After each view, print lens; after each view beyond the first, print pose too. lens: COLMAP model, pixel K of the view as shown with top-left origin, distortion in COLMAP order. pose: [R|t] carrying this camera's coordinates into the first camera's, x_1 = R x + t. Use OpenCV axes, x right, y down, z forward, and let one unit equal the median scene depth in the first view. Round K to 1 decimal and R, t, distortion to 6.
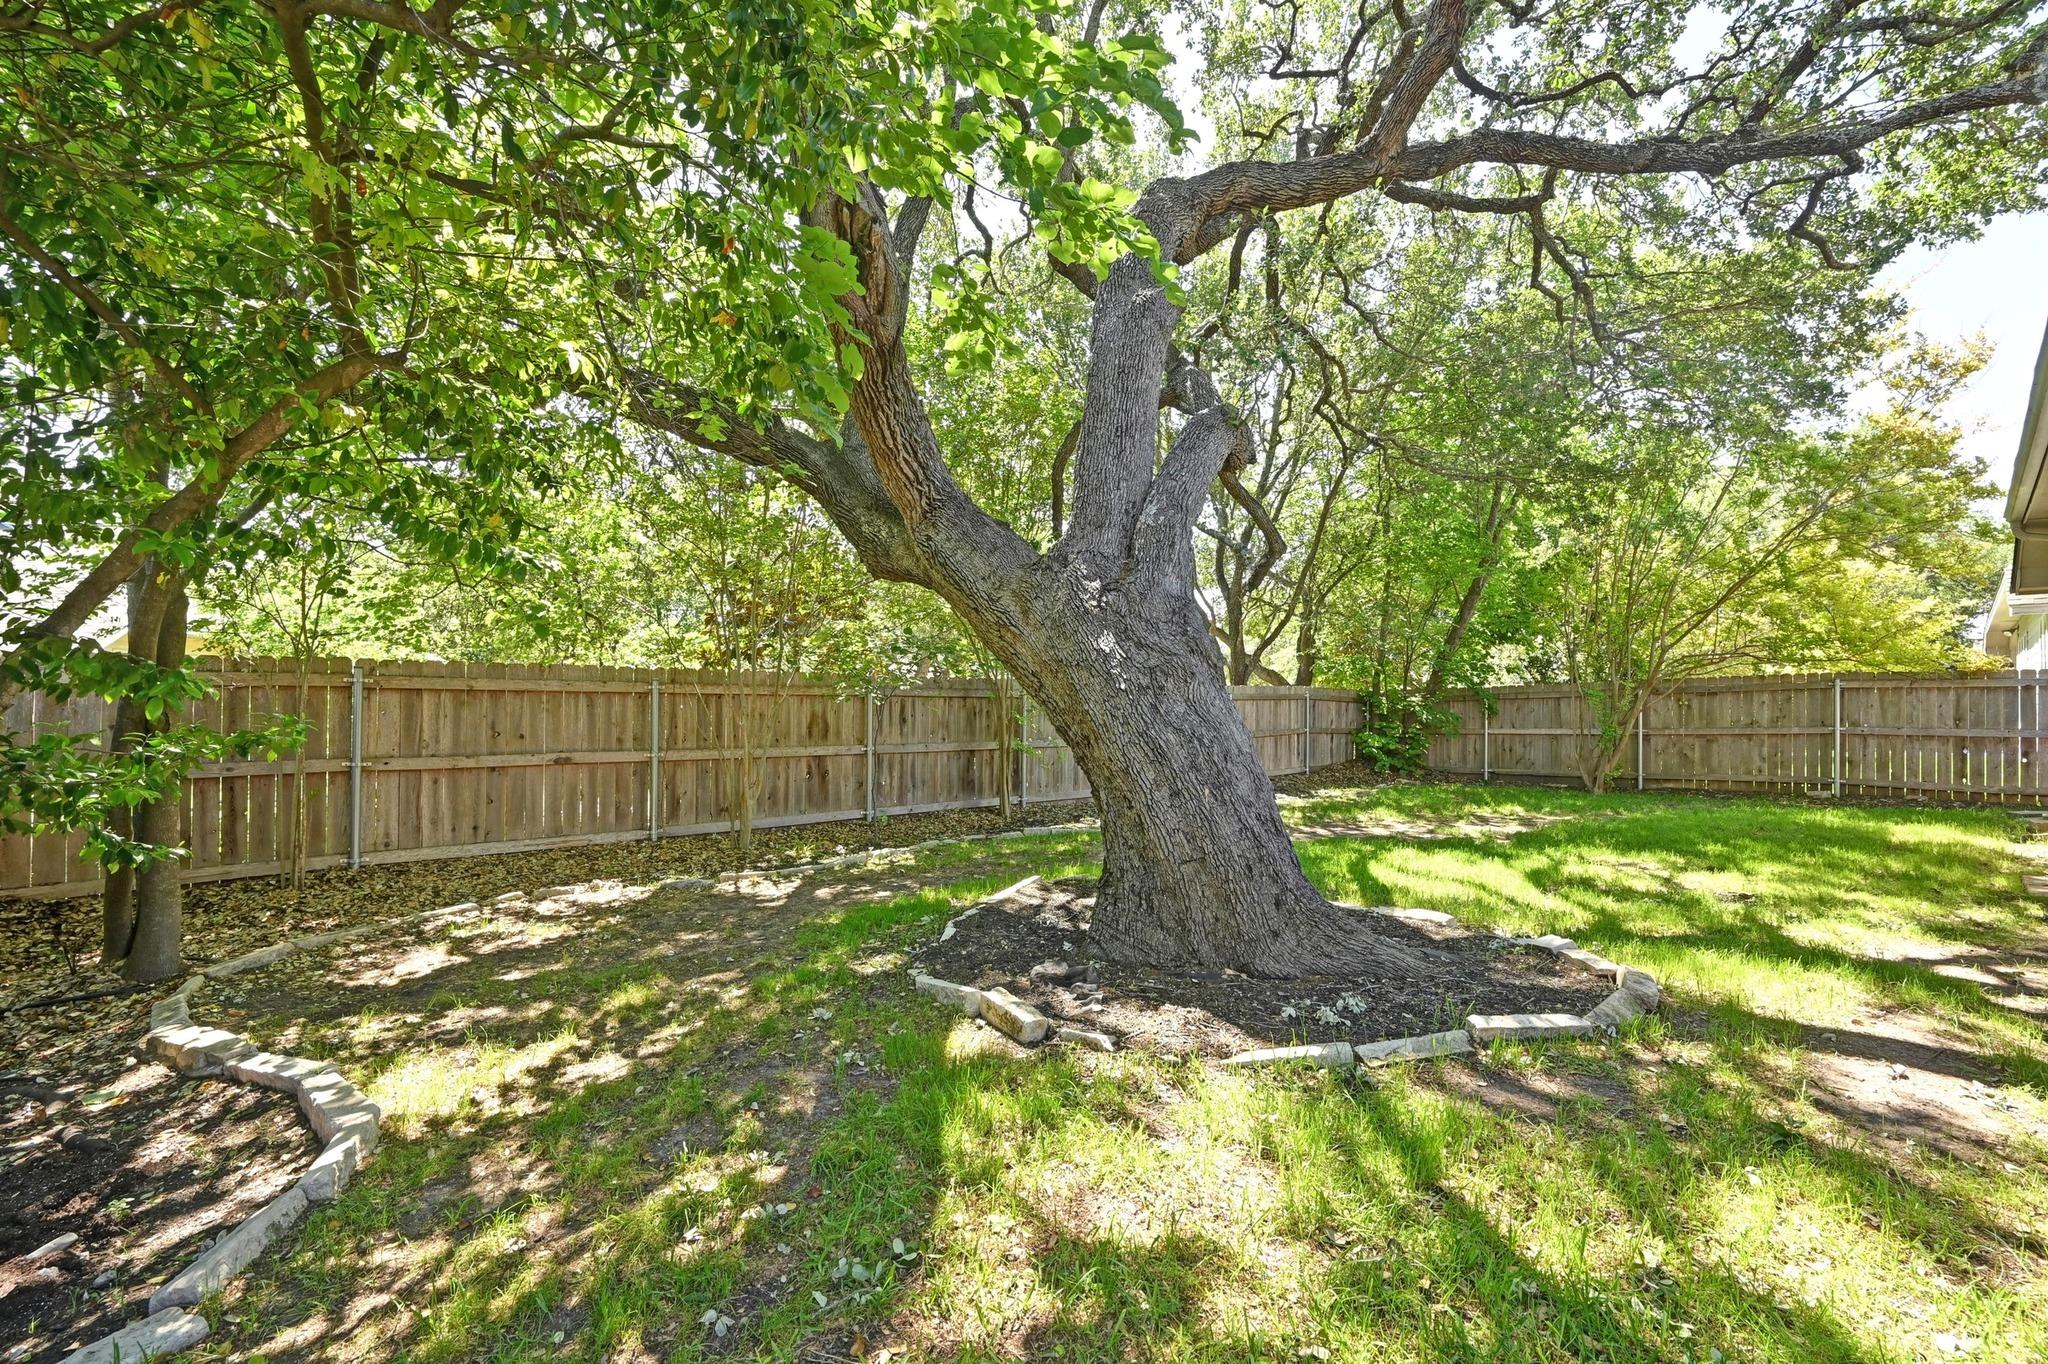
lens RADIAL K [[816.8, 0, 1025.9], [0, 816.8, 691.9], [0, 0, 1]] dist [-0.000242, 0.000013]
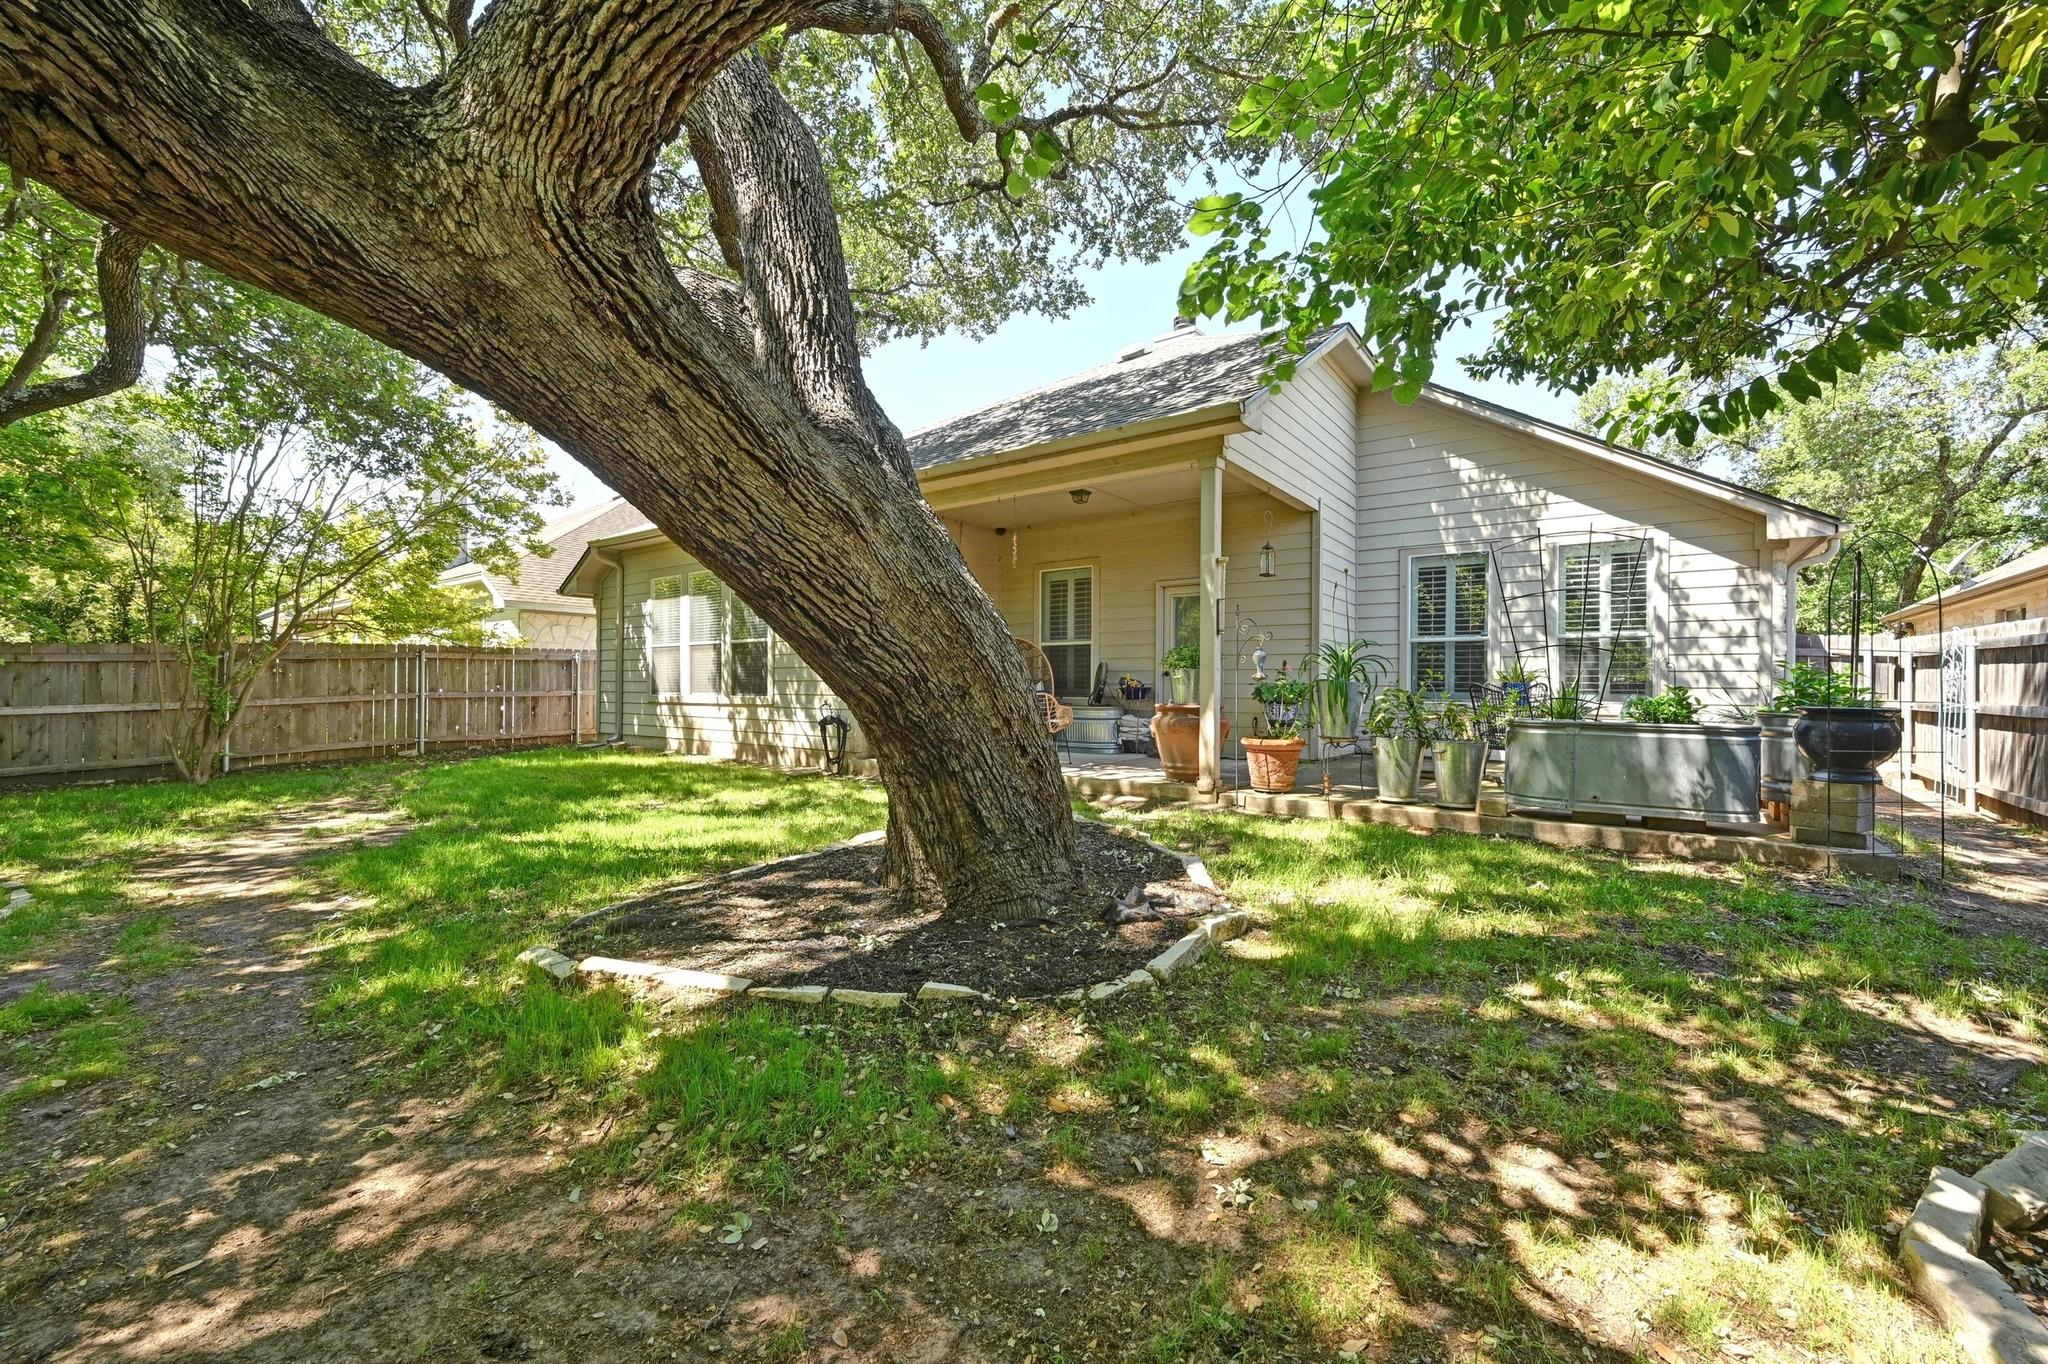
lens RADIAL K [[816.8, 0, 1025.9], [0, 816.8, 691.9], [0, 0, 1]] dist [-0.000242, 0.000013]
pose [[-0.219457, -0.014304, 0.975517, -0.531420], [-0.013636, 0.999840, 0.011593, 0.030554], [-0.975527, -0.010758, -0.219617, 0.769057]]
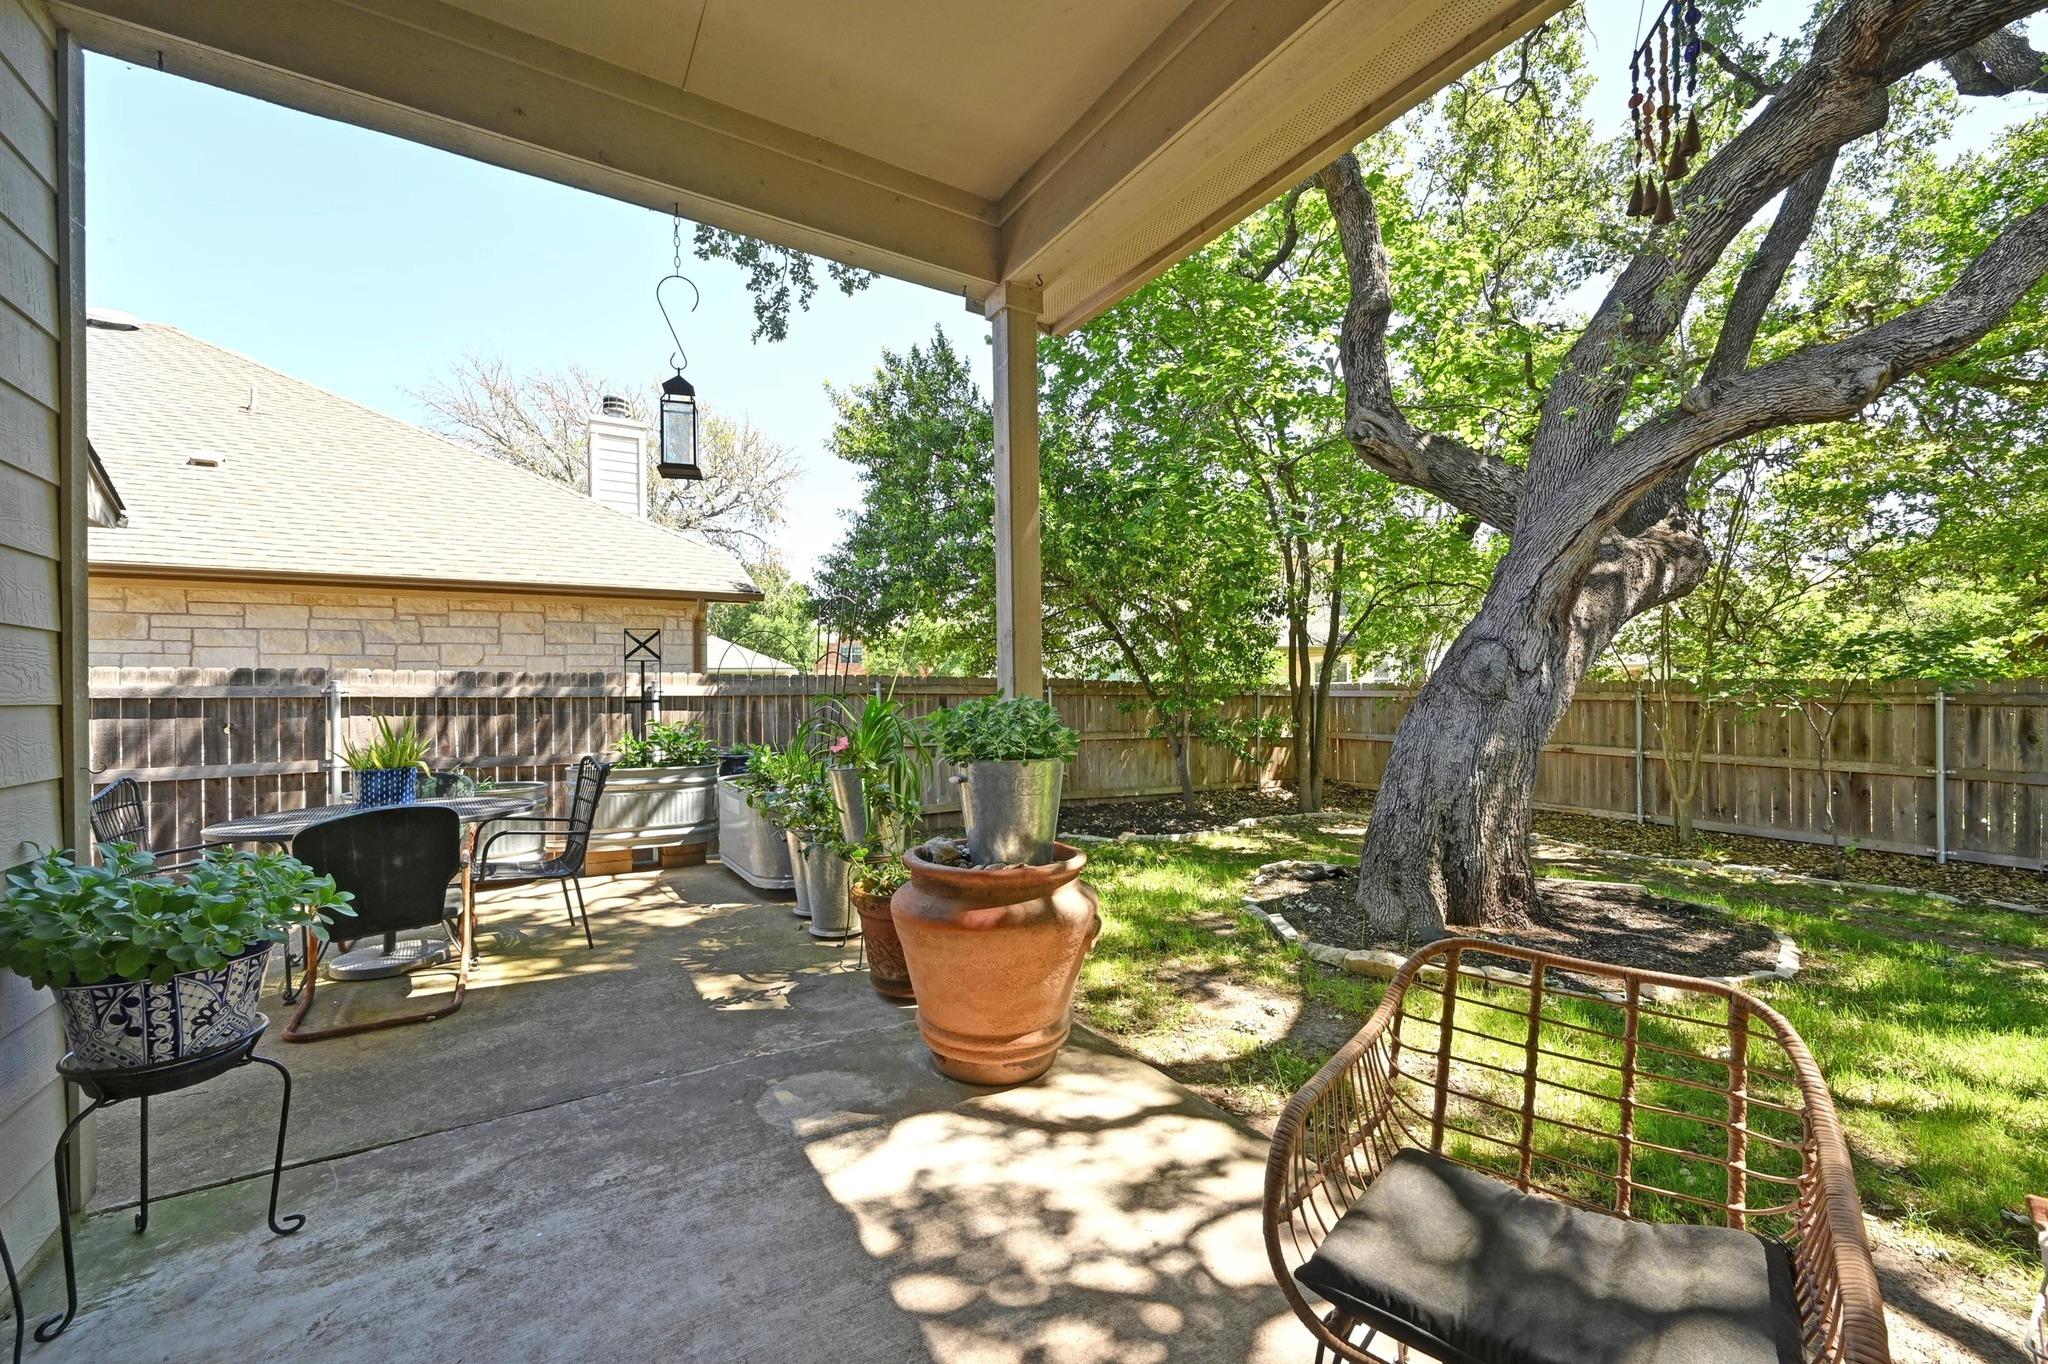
lens RADIAL K [[816.8, 0, 1025.9], [0, 816.8, 691.9], [0, 0, 1]] dist [-0.000242, 0.000013]
pose [[-0.161220, -0.006441, -0.986897, 1.028421], [0.005195, 0.999959, -0.007375, -0.009178], [0.986905, -0.006316, -0.161180, 0.359502]]
